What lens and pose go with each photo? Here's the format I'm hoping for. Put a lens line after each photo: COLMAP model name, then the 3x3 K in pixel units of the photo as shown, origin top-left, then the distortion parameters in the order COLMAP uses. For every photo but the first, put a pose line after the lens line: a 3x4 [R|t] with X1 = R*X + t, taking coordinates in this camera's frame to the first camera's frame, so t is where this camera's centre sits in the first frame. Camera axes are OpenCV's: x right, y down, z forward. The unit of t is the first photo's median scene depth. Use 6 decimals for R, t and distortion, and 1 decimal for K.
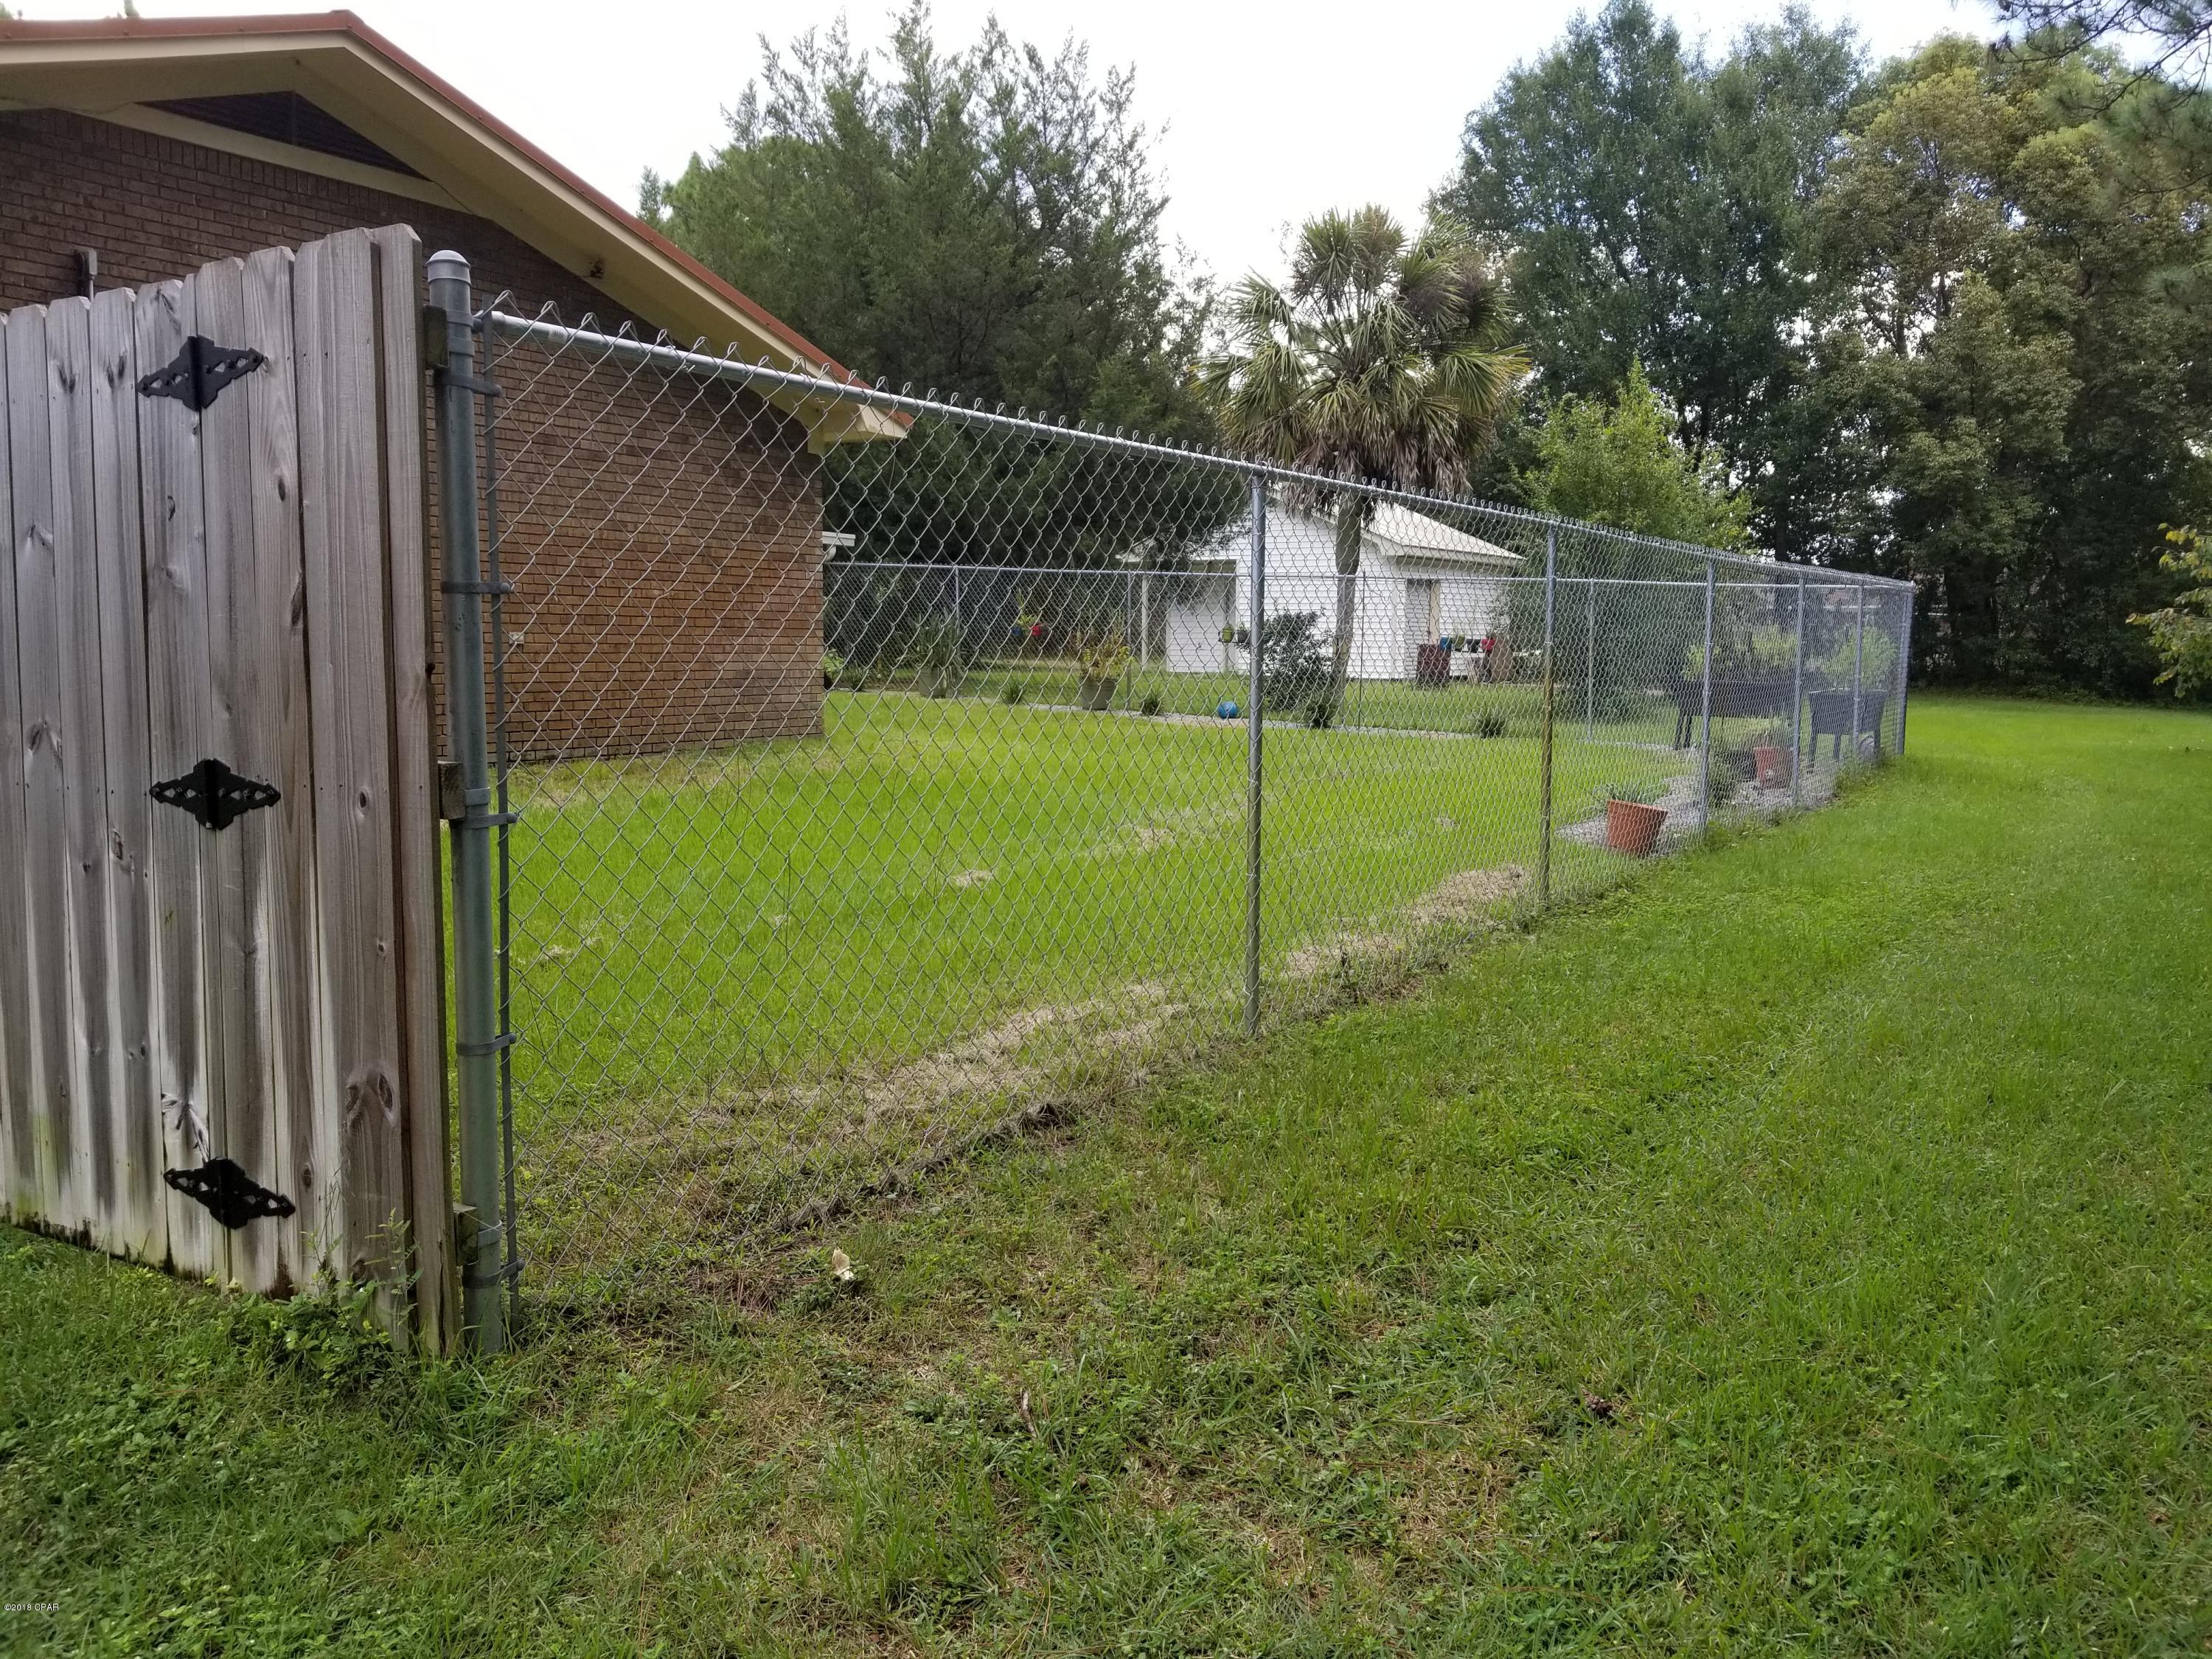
lens RADIAL K [[1756.6, 0, 1109.2], [0, 1756.6, 808.8], [0, 0, 1]] dist [0.041411, -0.086523]
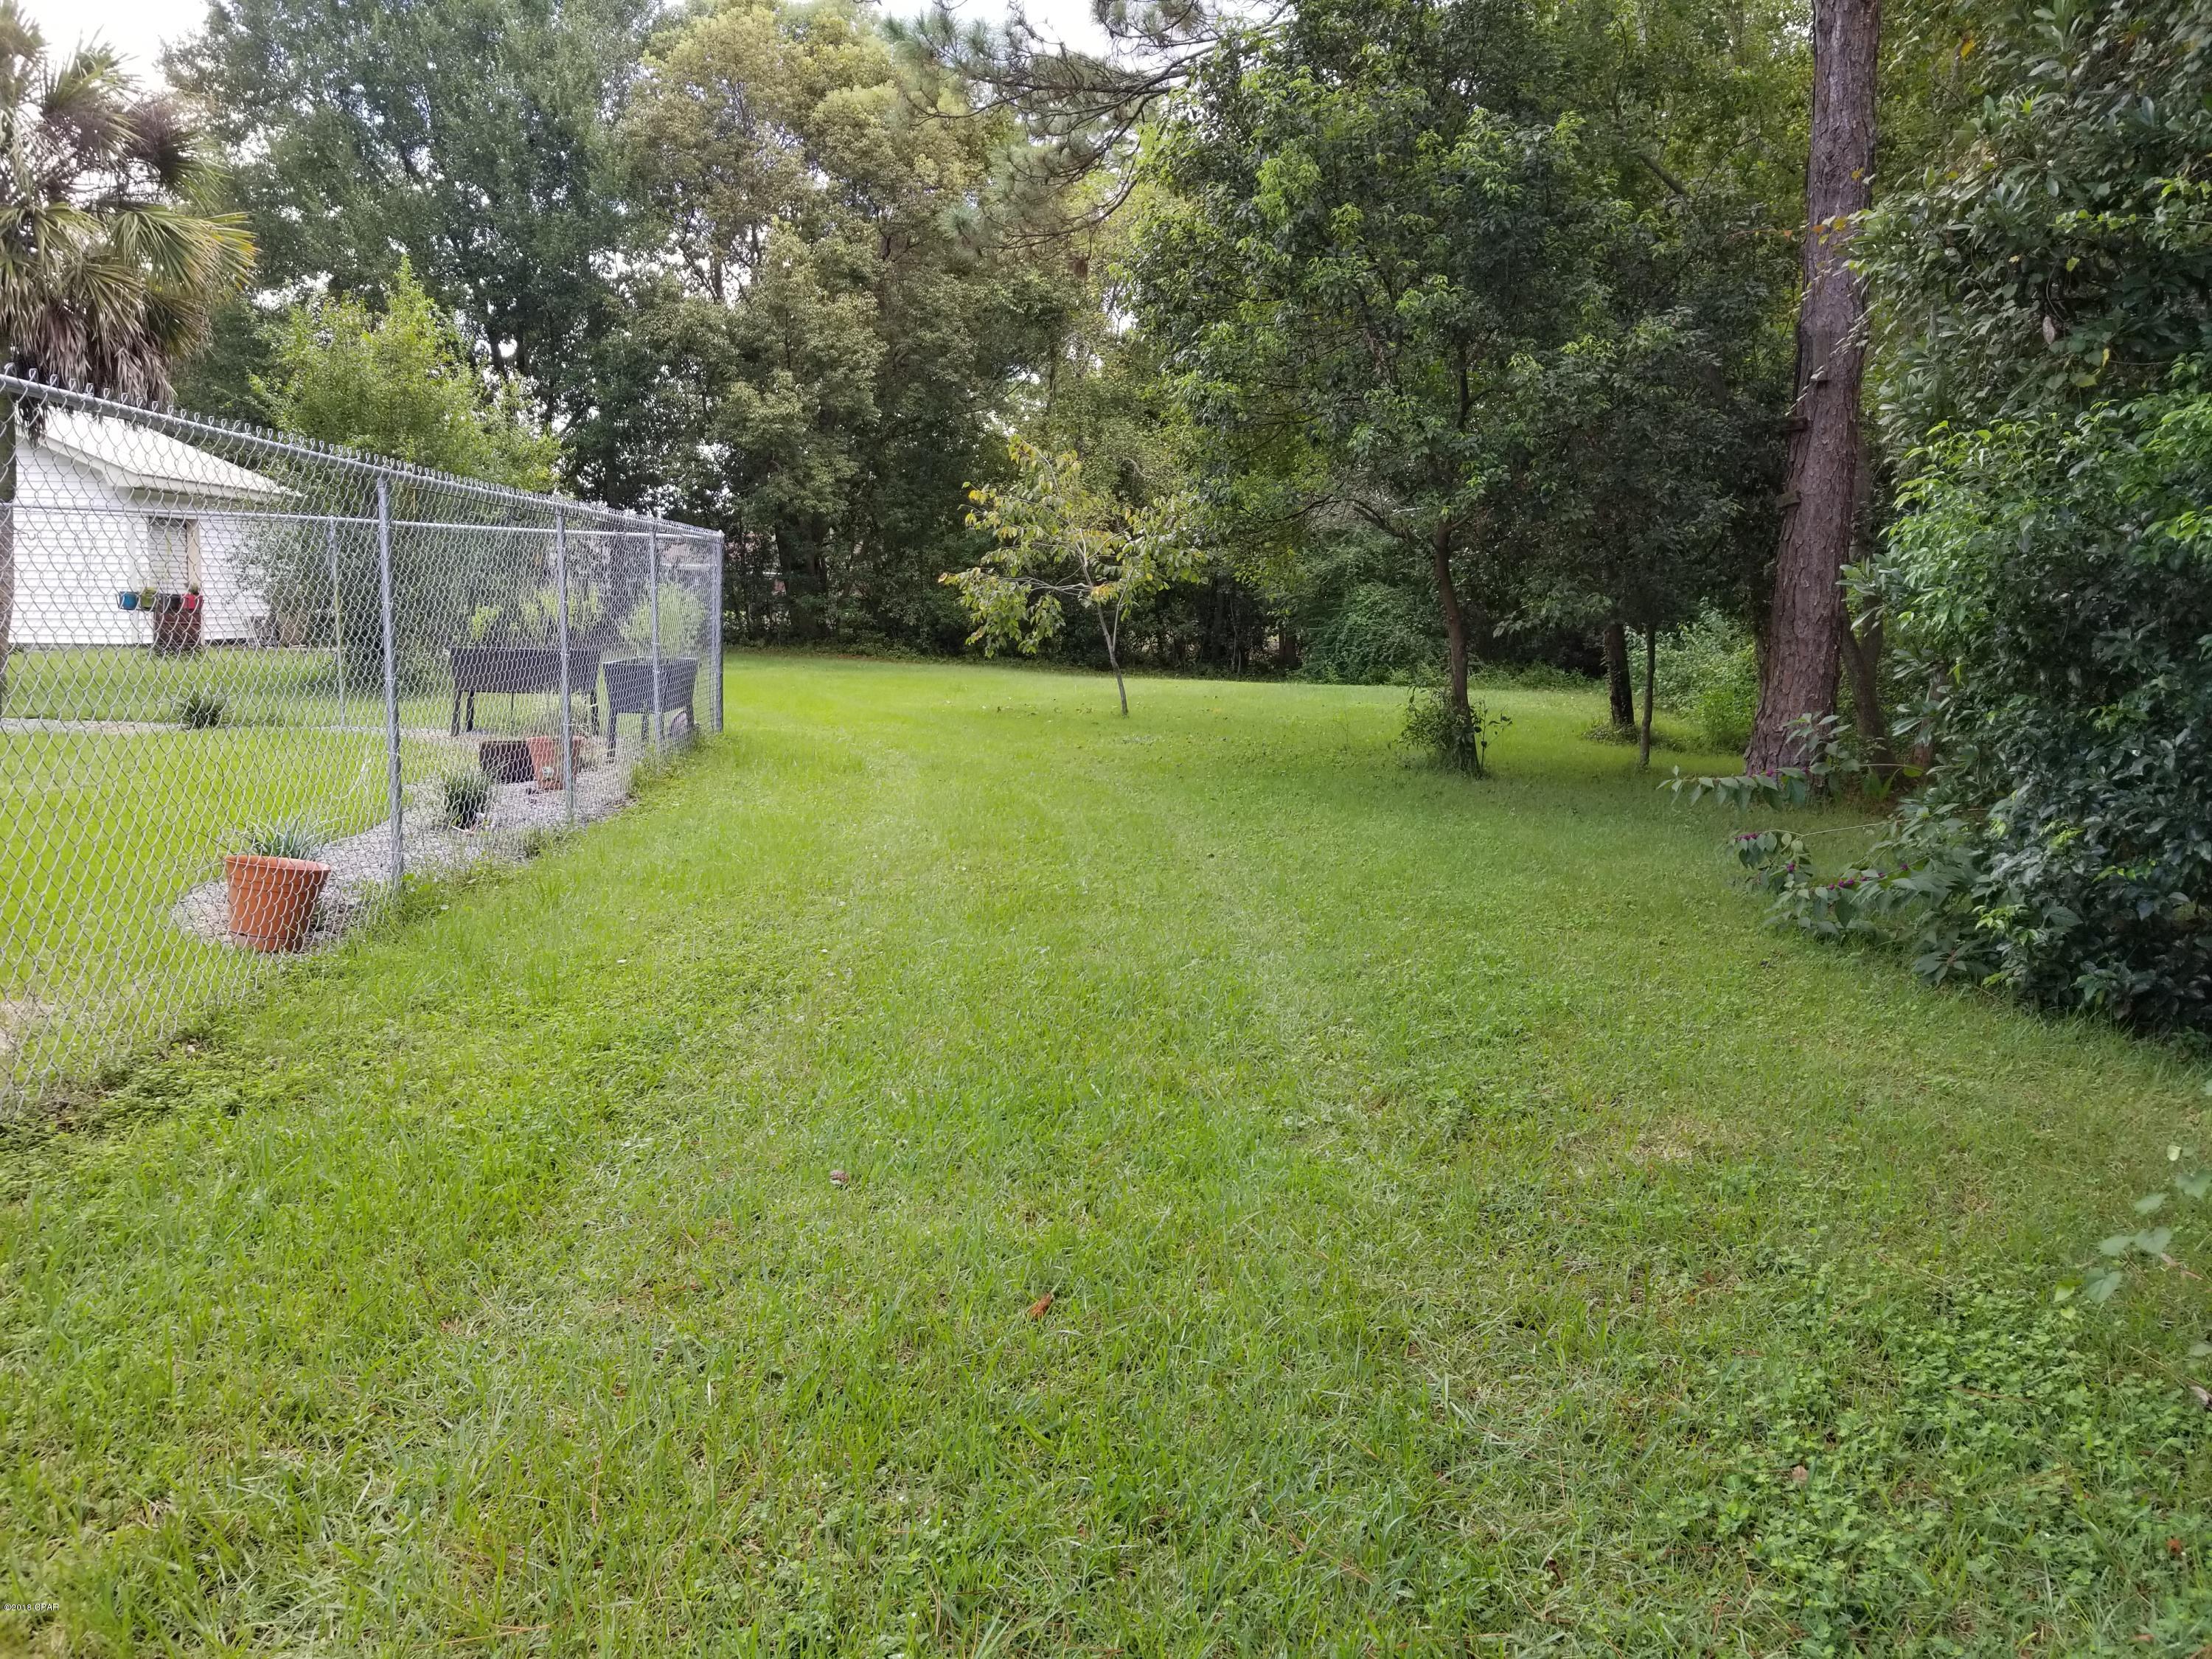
lens RADIAL K [[1756.6, 0, 1114.2], [0, 1756.6, 824.1], [0, 0, 1]] dist [0.041411, -0.086523]
pose [[0.813635, -0.069121, 0.577252, 0.052487], [0.049832, 0.997545, 0.049210, -0.009282], [-0.579236, -0.011273, 0.815082, 0.092249]]
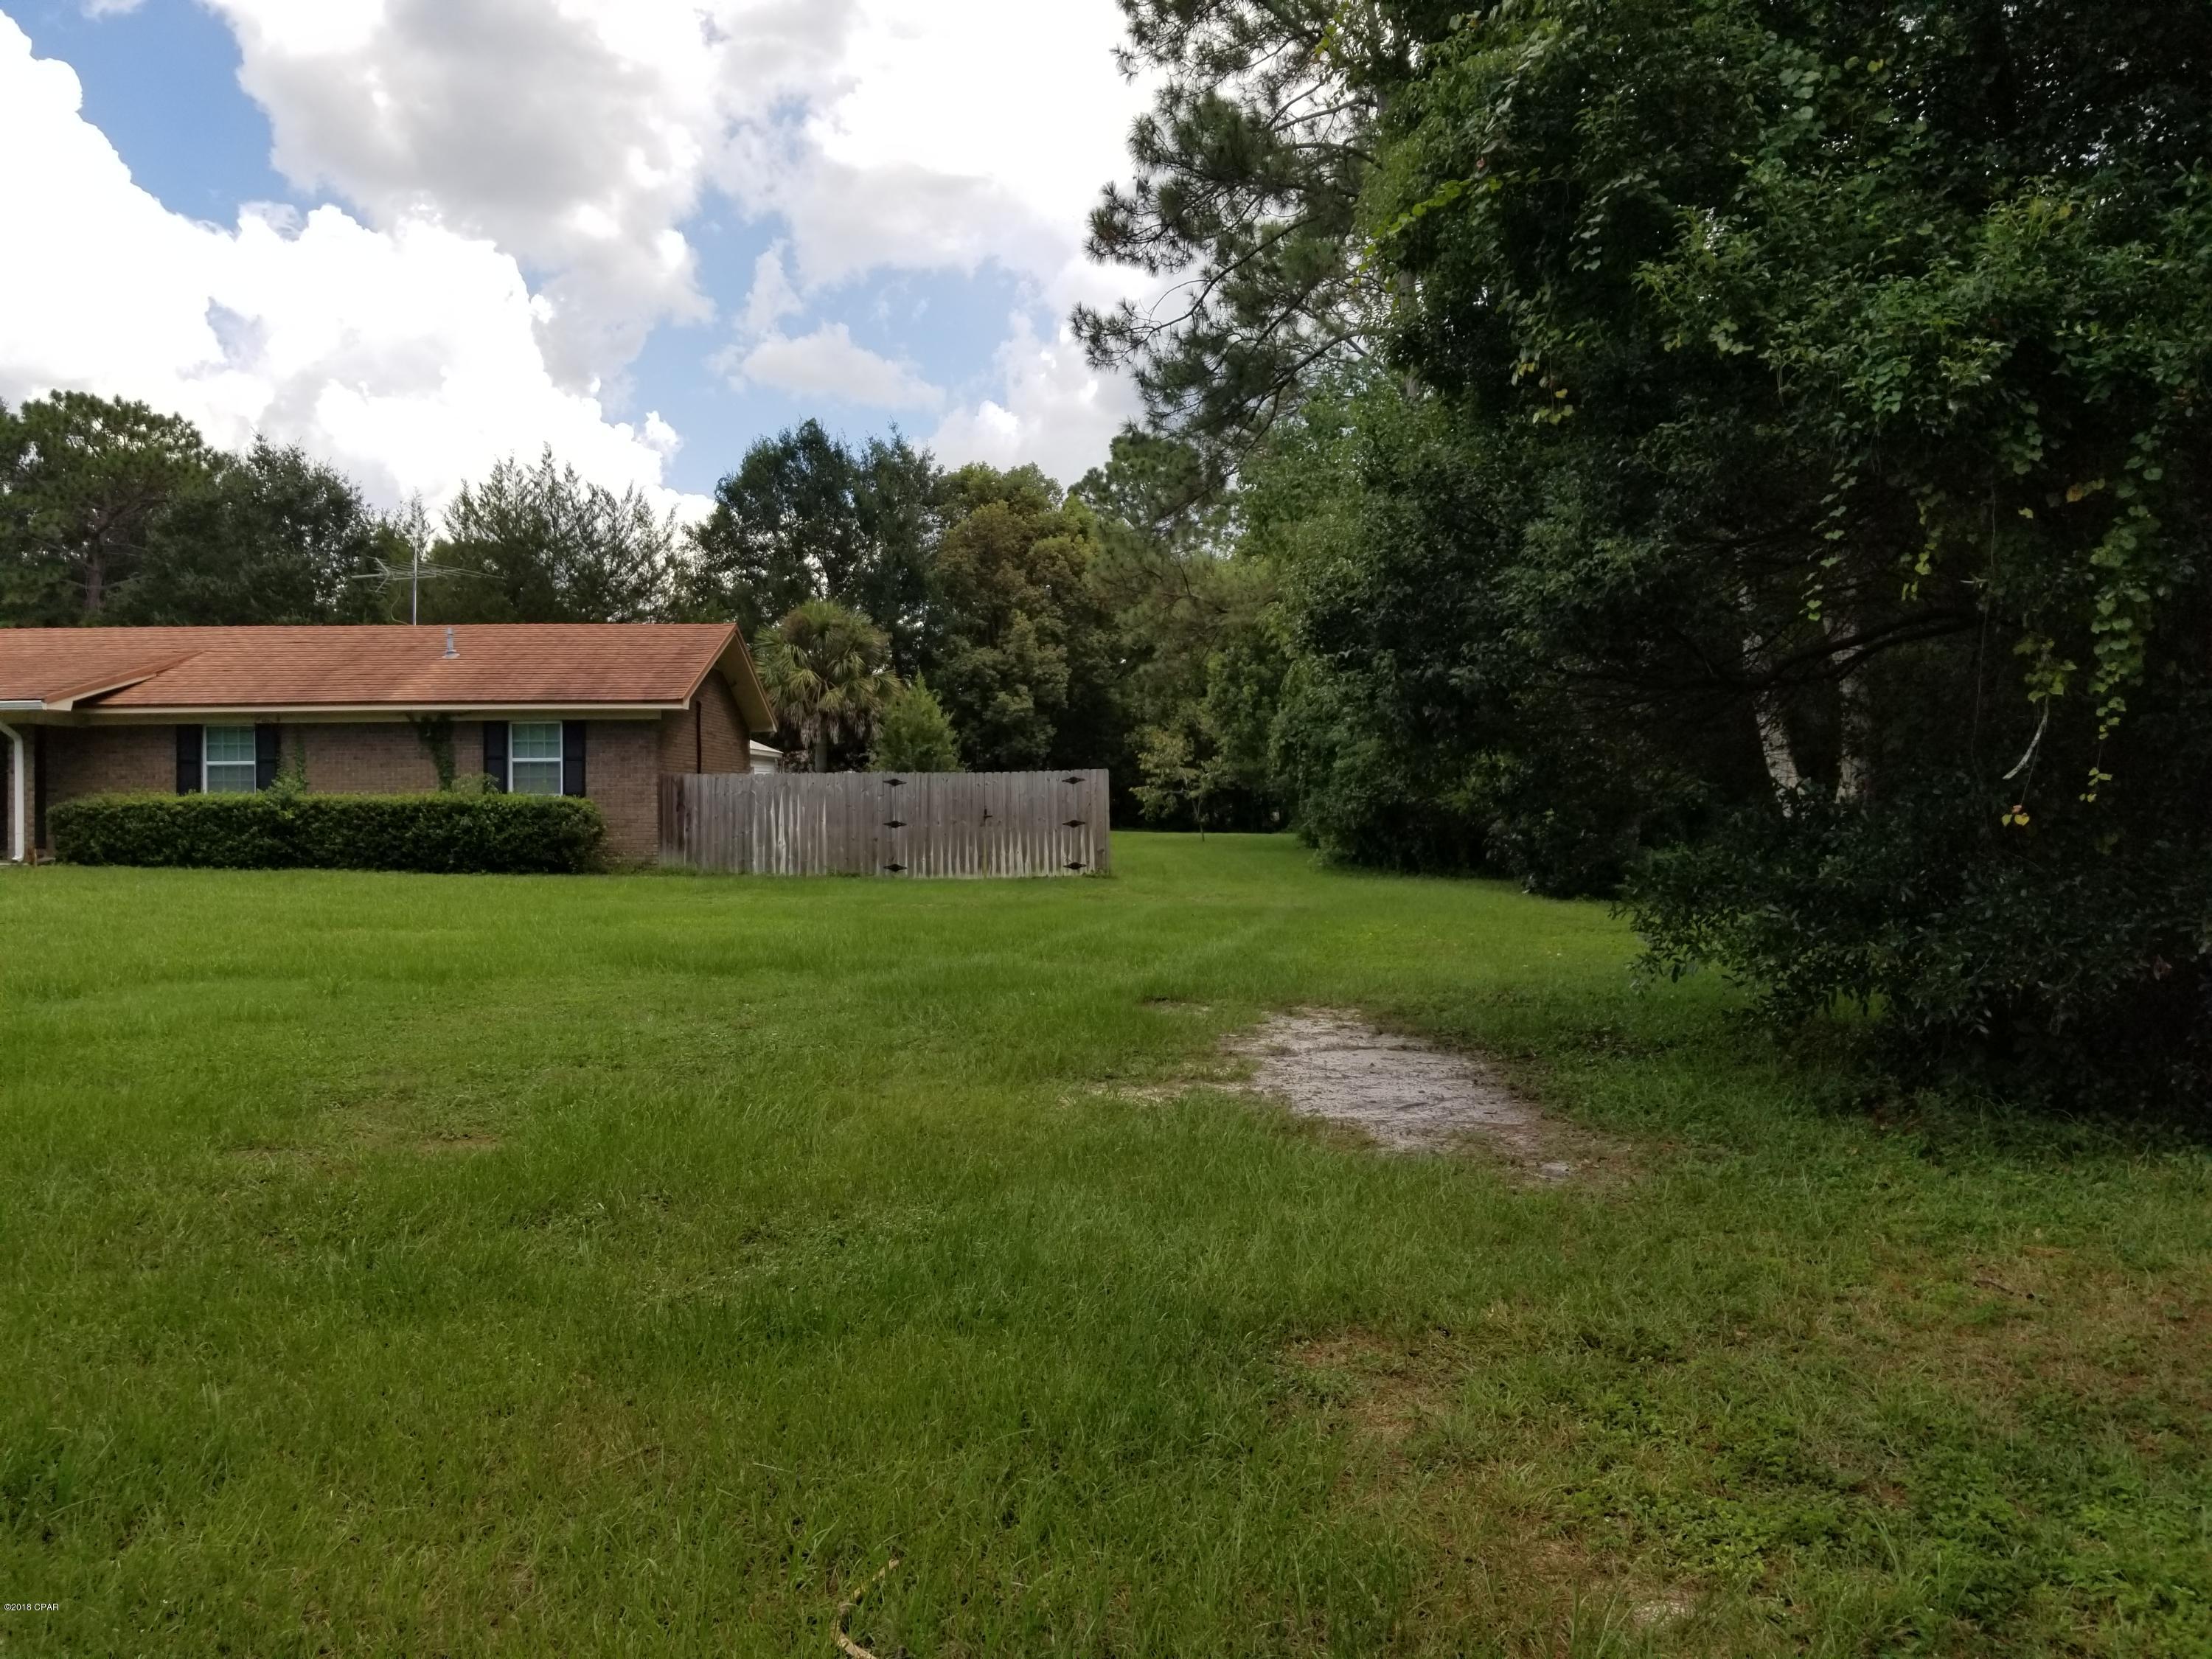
lens RADIAL K [[1756.6, 0, 1106.5], [0, 1756.6, 827.5], [0, 0, 1]] dist [0.041411, -0.086523]
pose [[0.827253, -0.026748, 0.561193, -0.544513], [0.069930, 0.996001, -0.055611, 0.052967], [-0.557461, 0.085249, 0.825815, -0.664610]]
